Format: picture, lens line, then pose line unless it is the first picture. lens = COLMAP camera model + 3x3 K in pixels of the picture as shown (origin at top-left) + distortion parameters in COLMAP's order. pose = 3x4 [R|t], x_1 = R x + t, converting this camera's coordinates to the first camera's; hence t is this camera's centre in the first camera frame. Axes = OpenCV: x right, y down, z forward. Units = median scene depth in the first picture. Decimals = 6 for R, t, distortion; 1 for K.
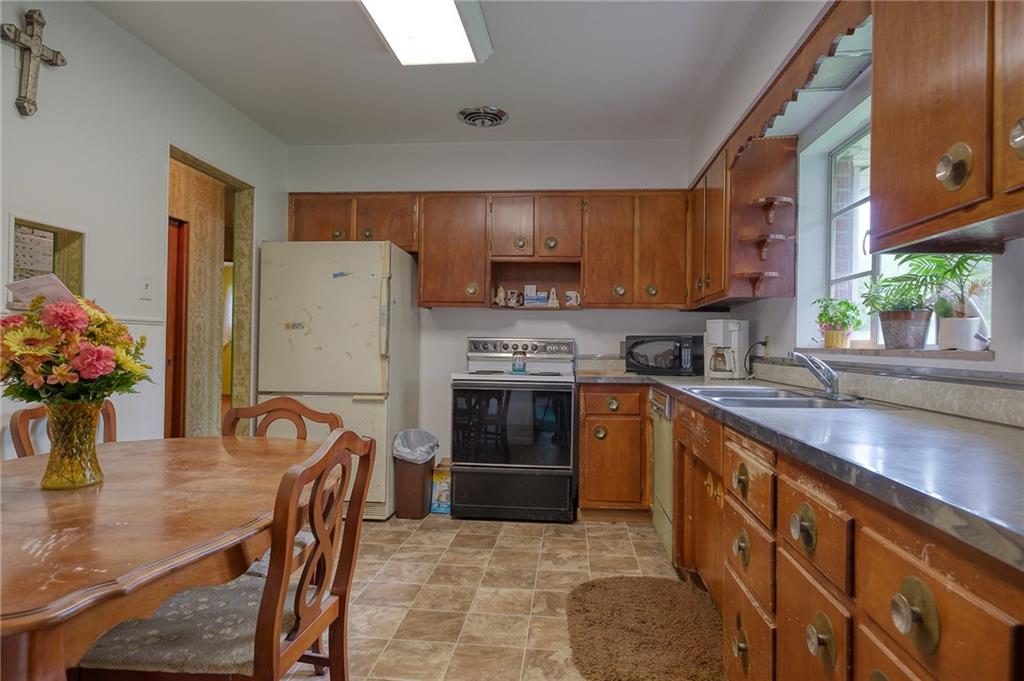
lens RADIAL K [[601.0, 0, 512.8], [0, 601.0, 344.0], [0, 0, 1]] dist [-0.000682, 0.000178]
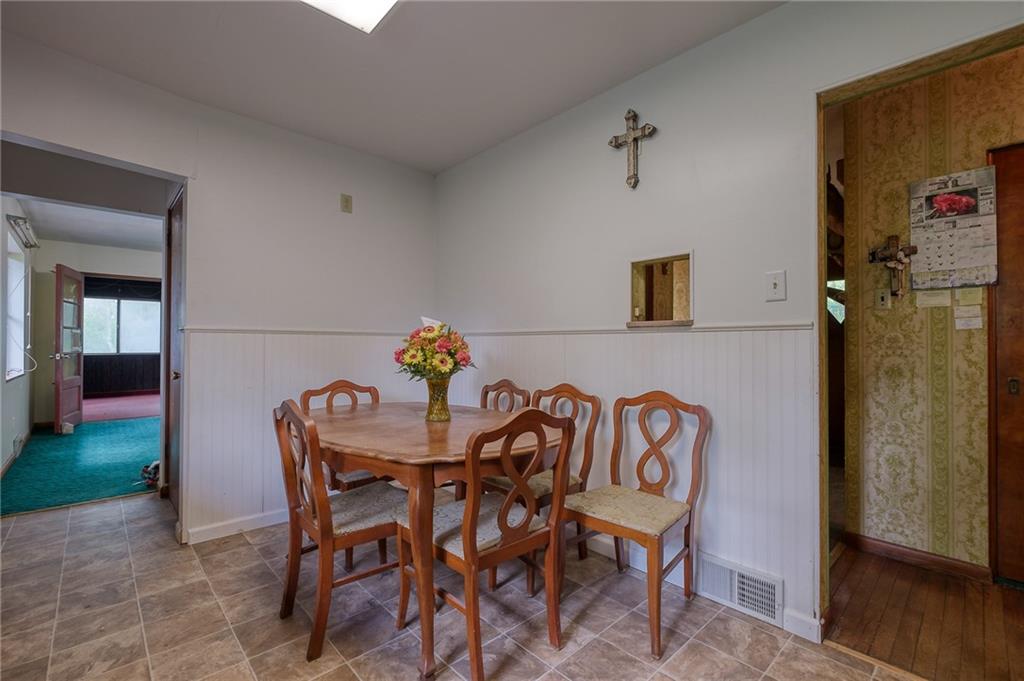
lens RADIAL K [[447.6, 0, 515.6], [0, 447.6, 341.9], [0, 0, 1]] dist [-0.002445, -0.000509]
pose [[-0.655223, -0.026470, -0.754971, 0.181130], [-0.009412, 0.999594, -0.026878, 0.008171], [0.755377, -0.010505, -0.655207, 1.836350]]
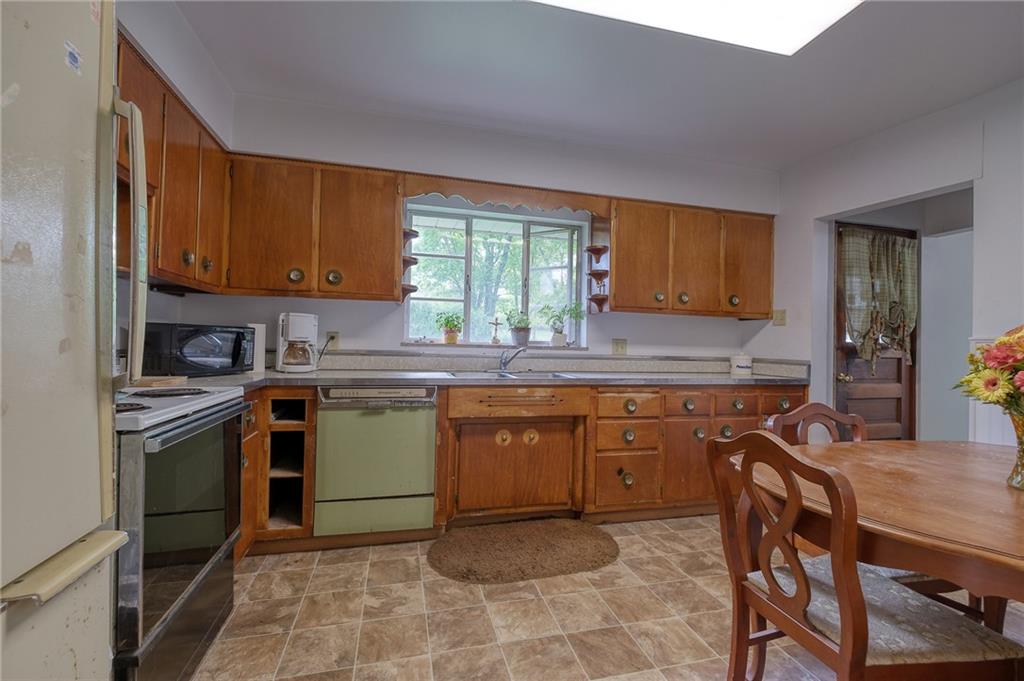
lens RADIAL K [[447.6, 0, 513.4], [0, 447.6, 338.9], [0, 0, 1]] dist [-0.002445, -0.000509]
pose [[-0.348233, -0.011080, 0.937343, -0.607508], [-0.025667, 0.999668, 0.002281, -0.014921], [-0.937057, -0.023264, -0.348401, 1.152241]]
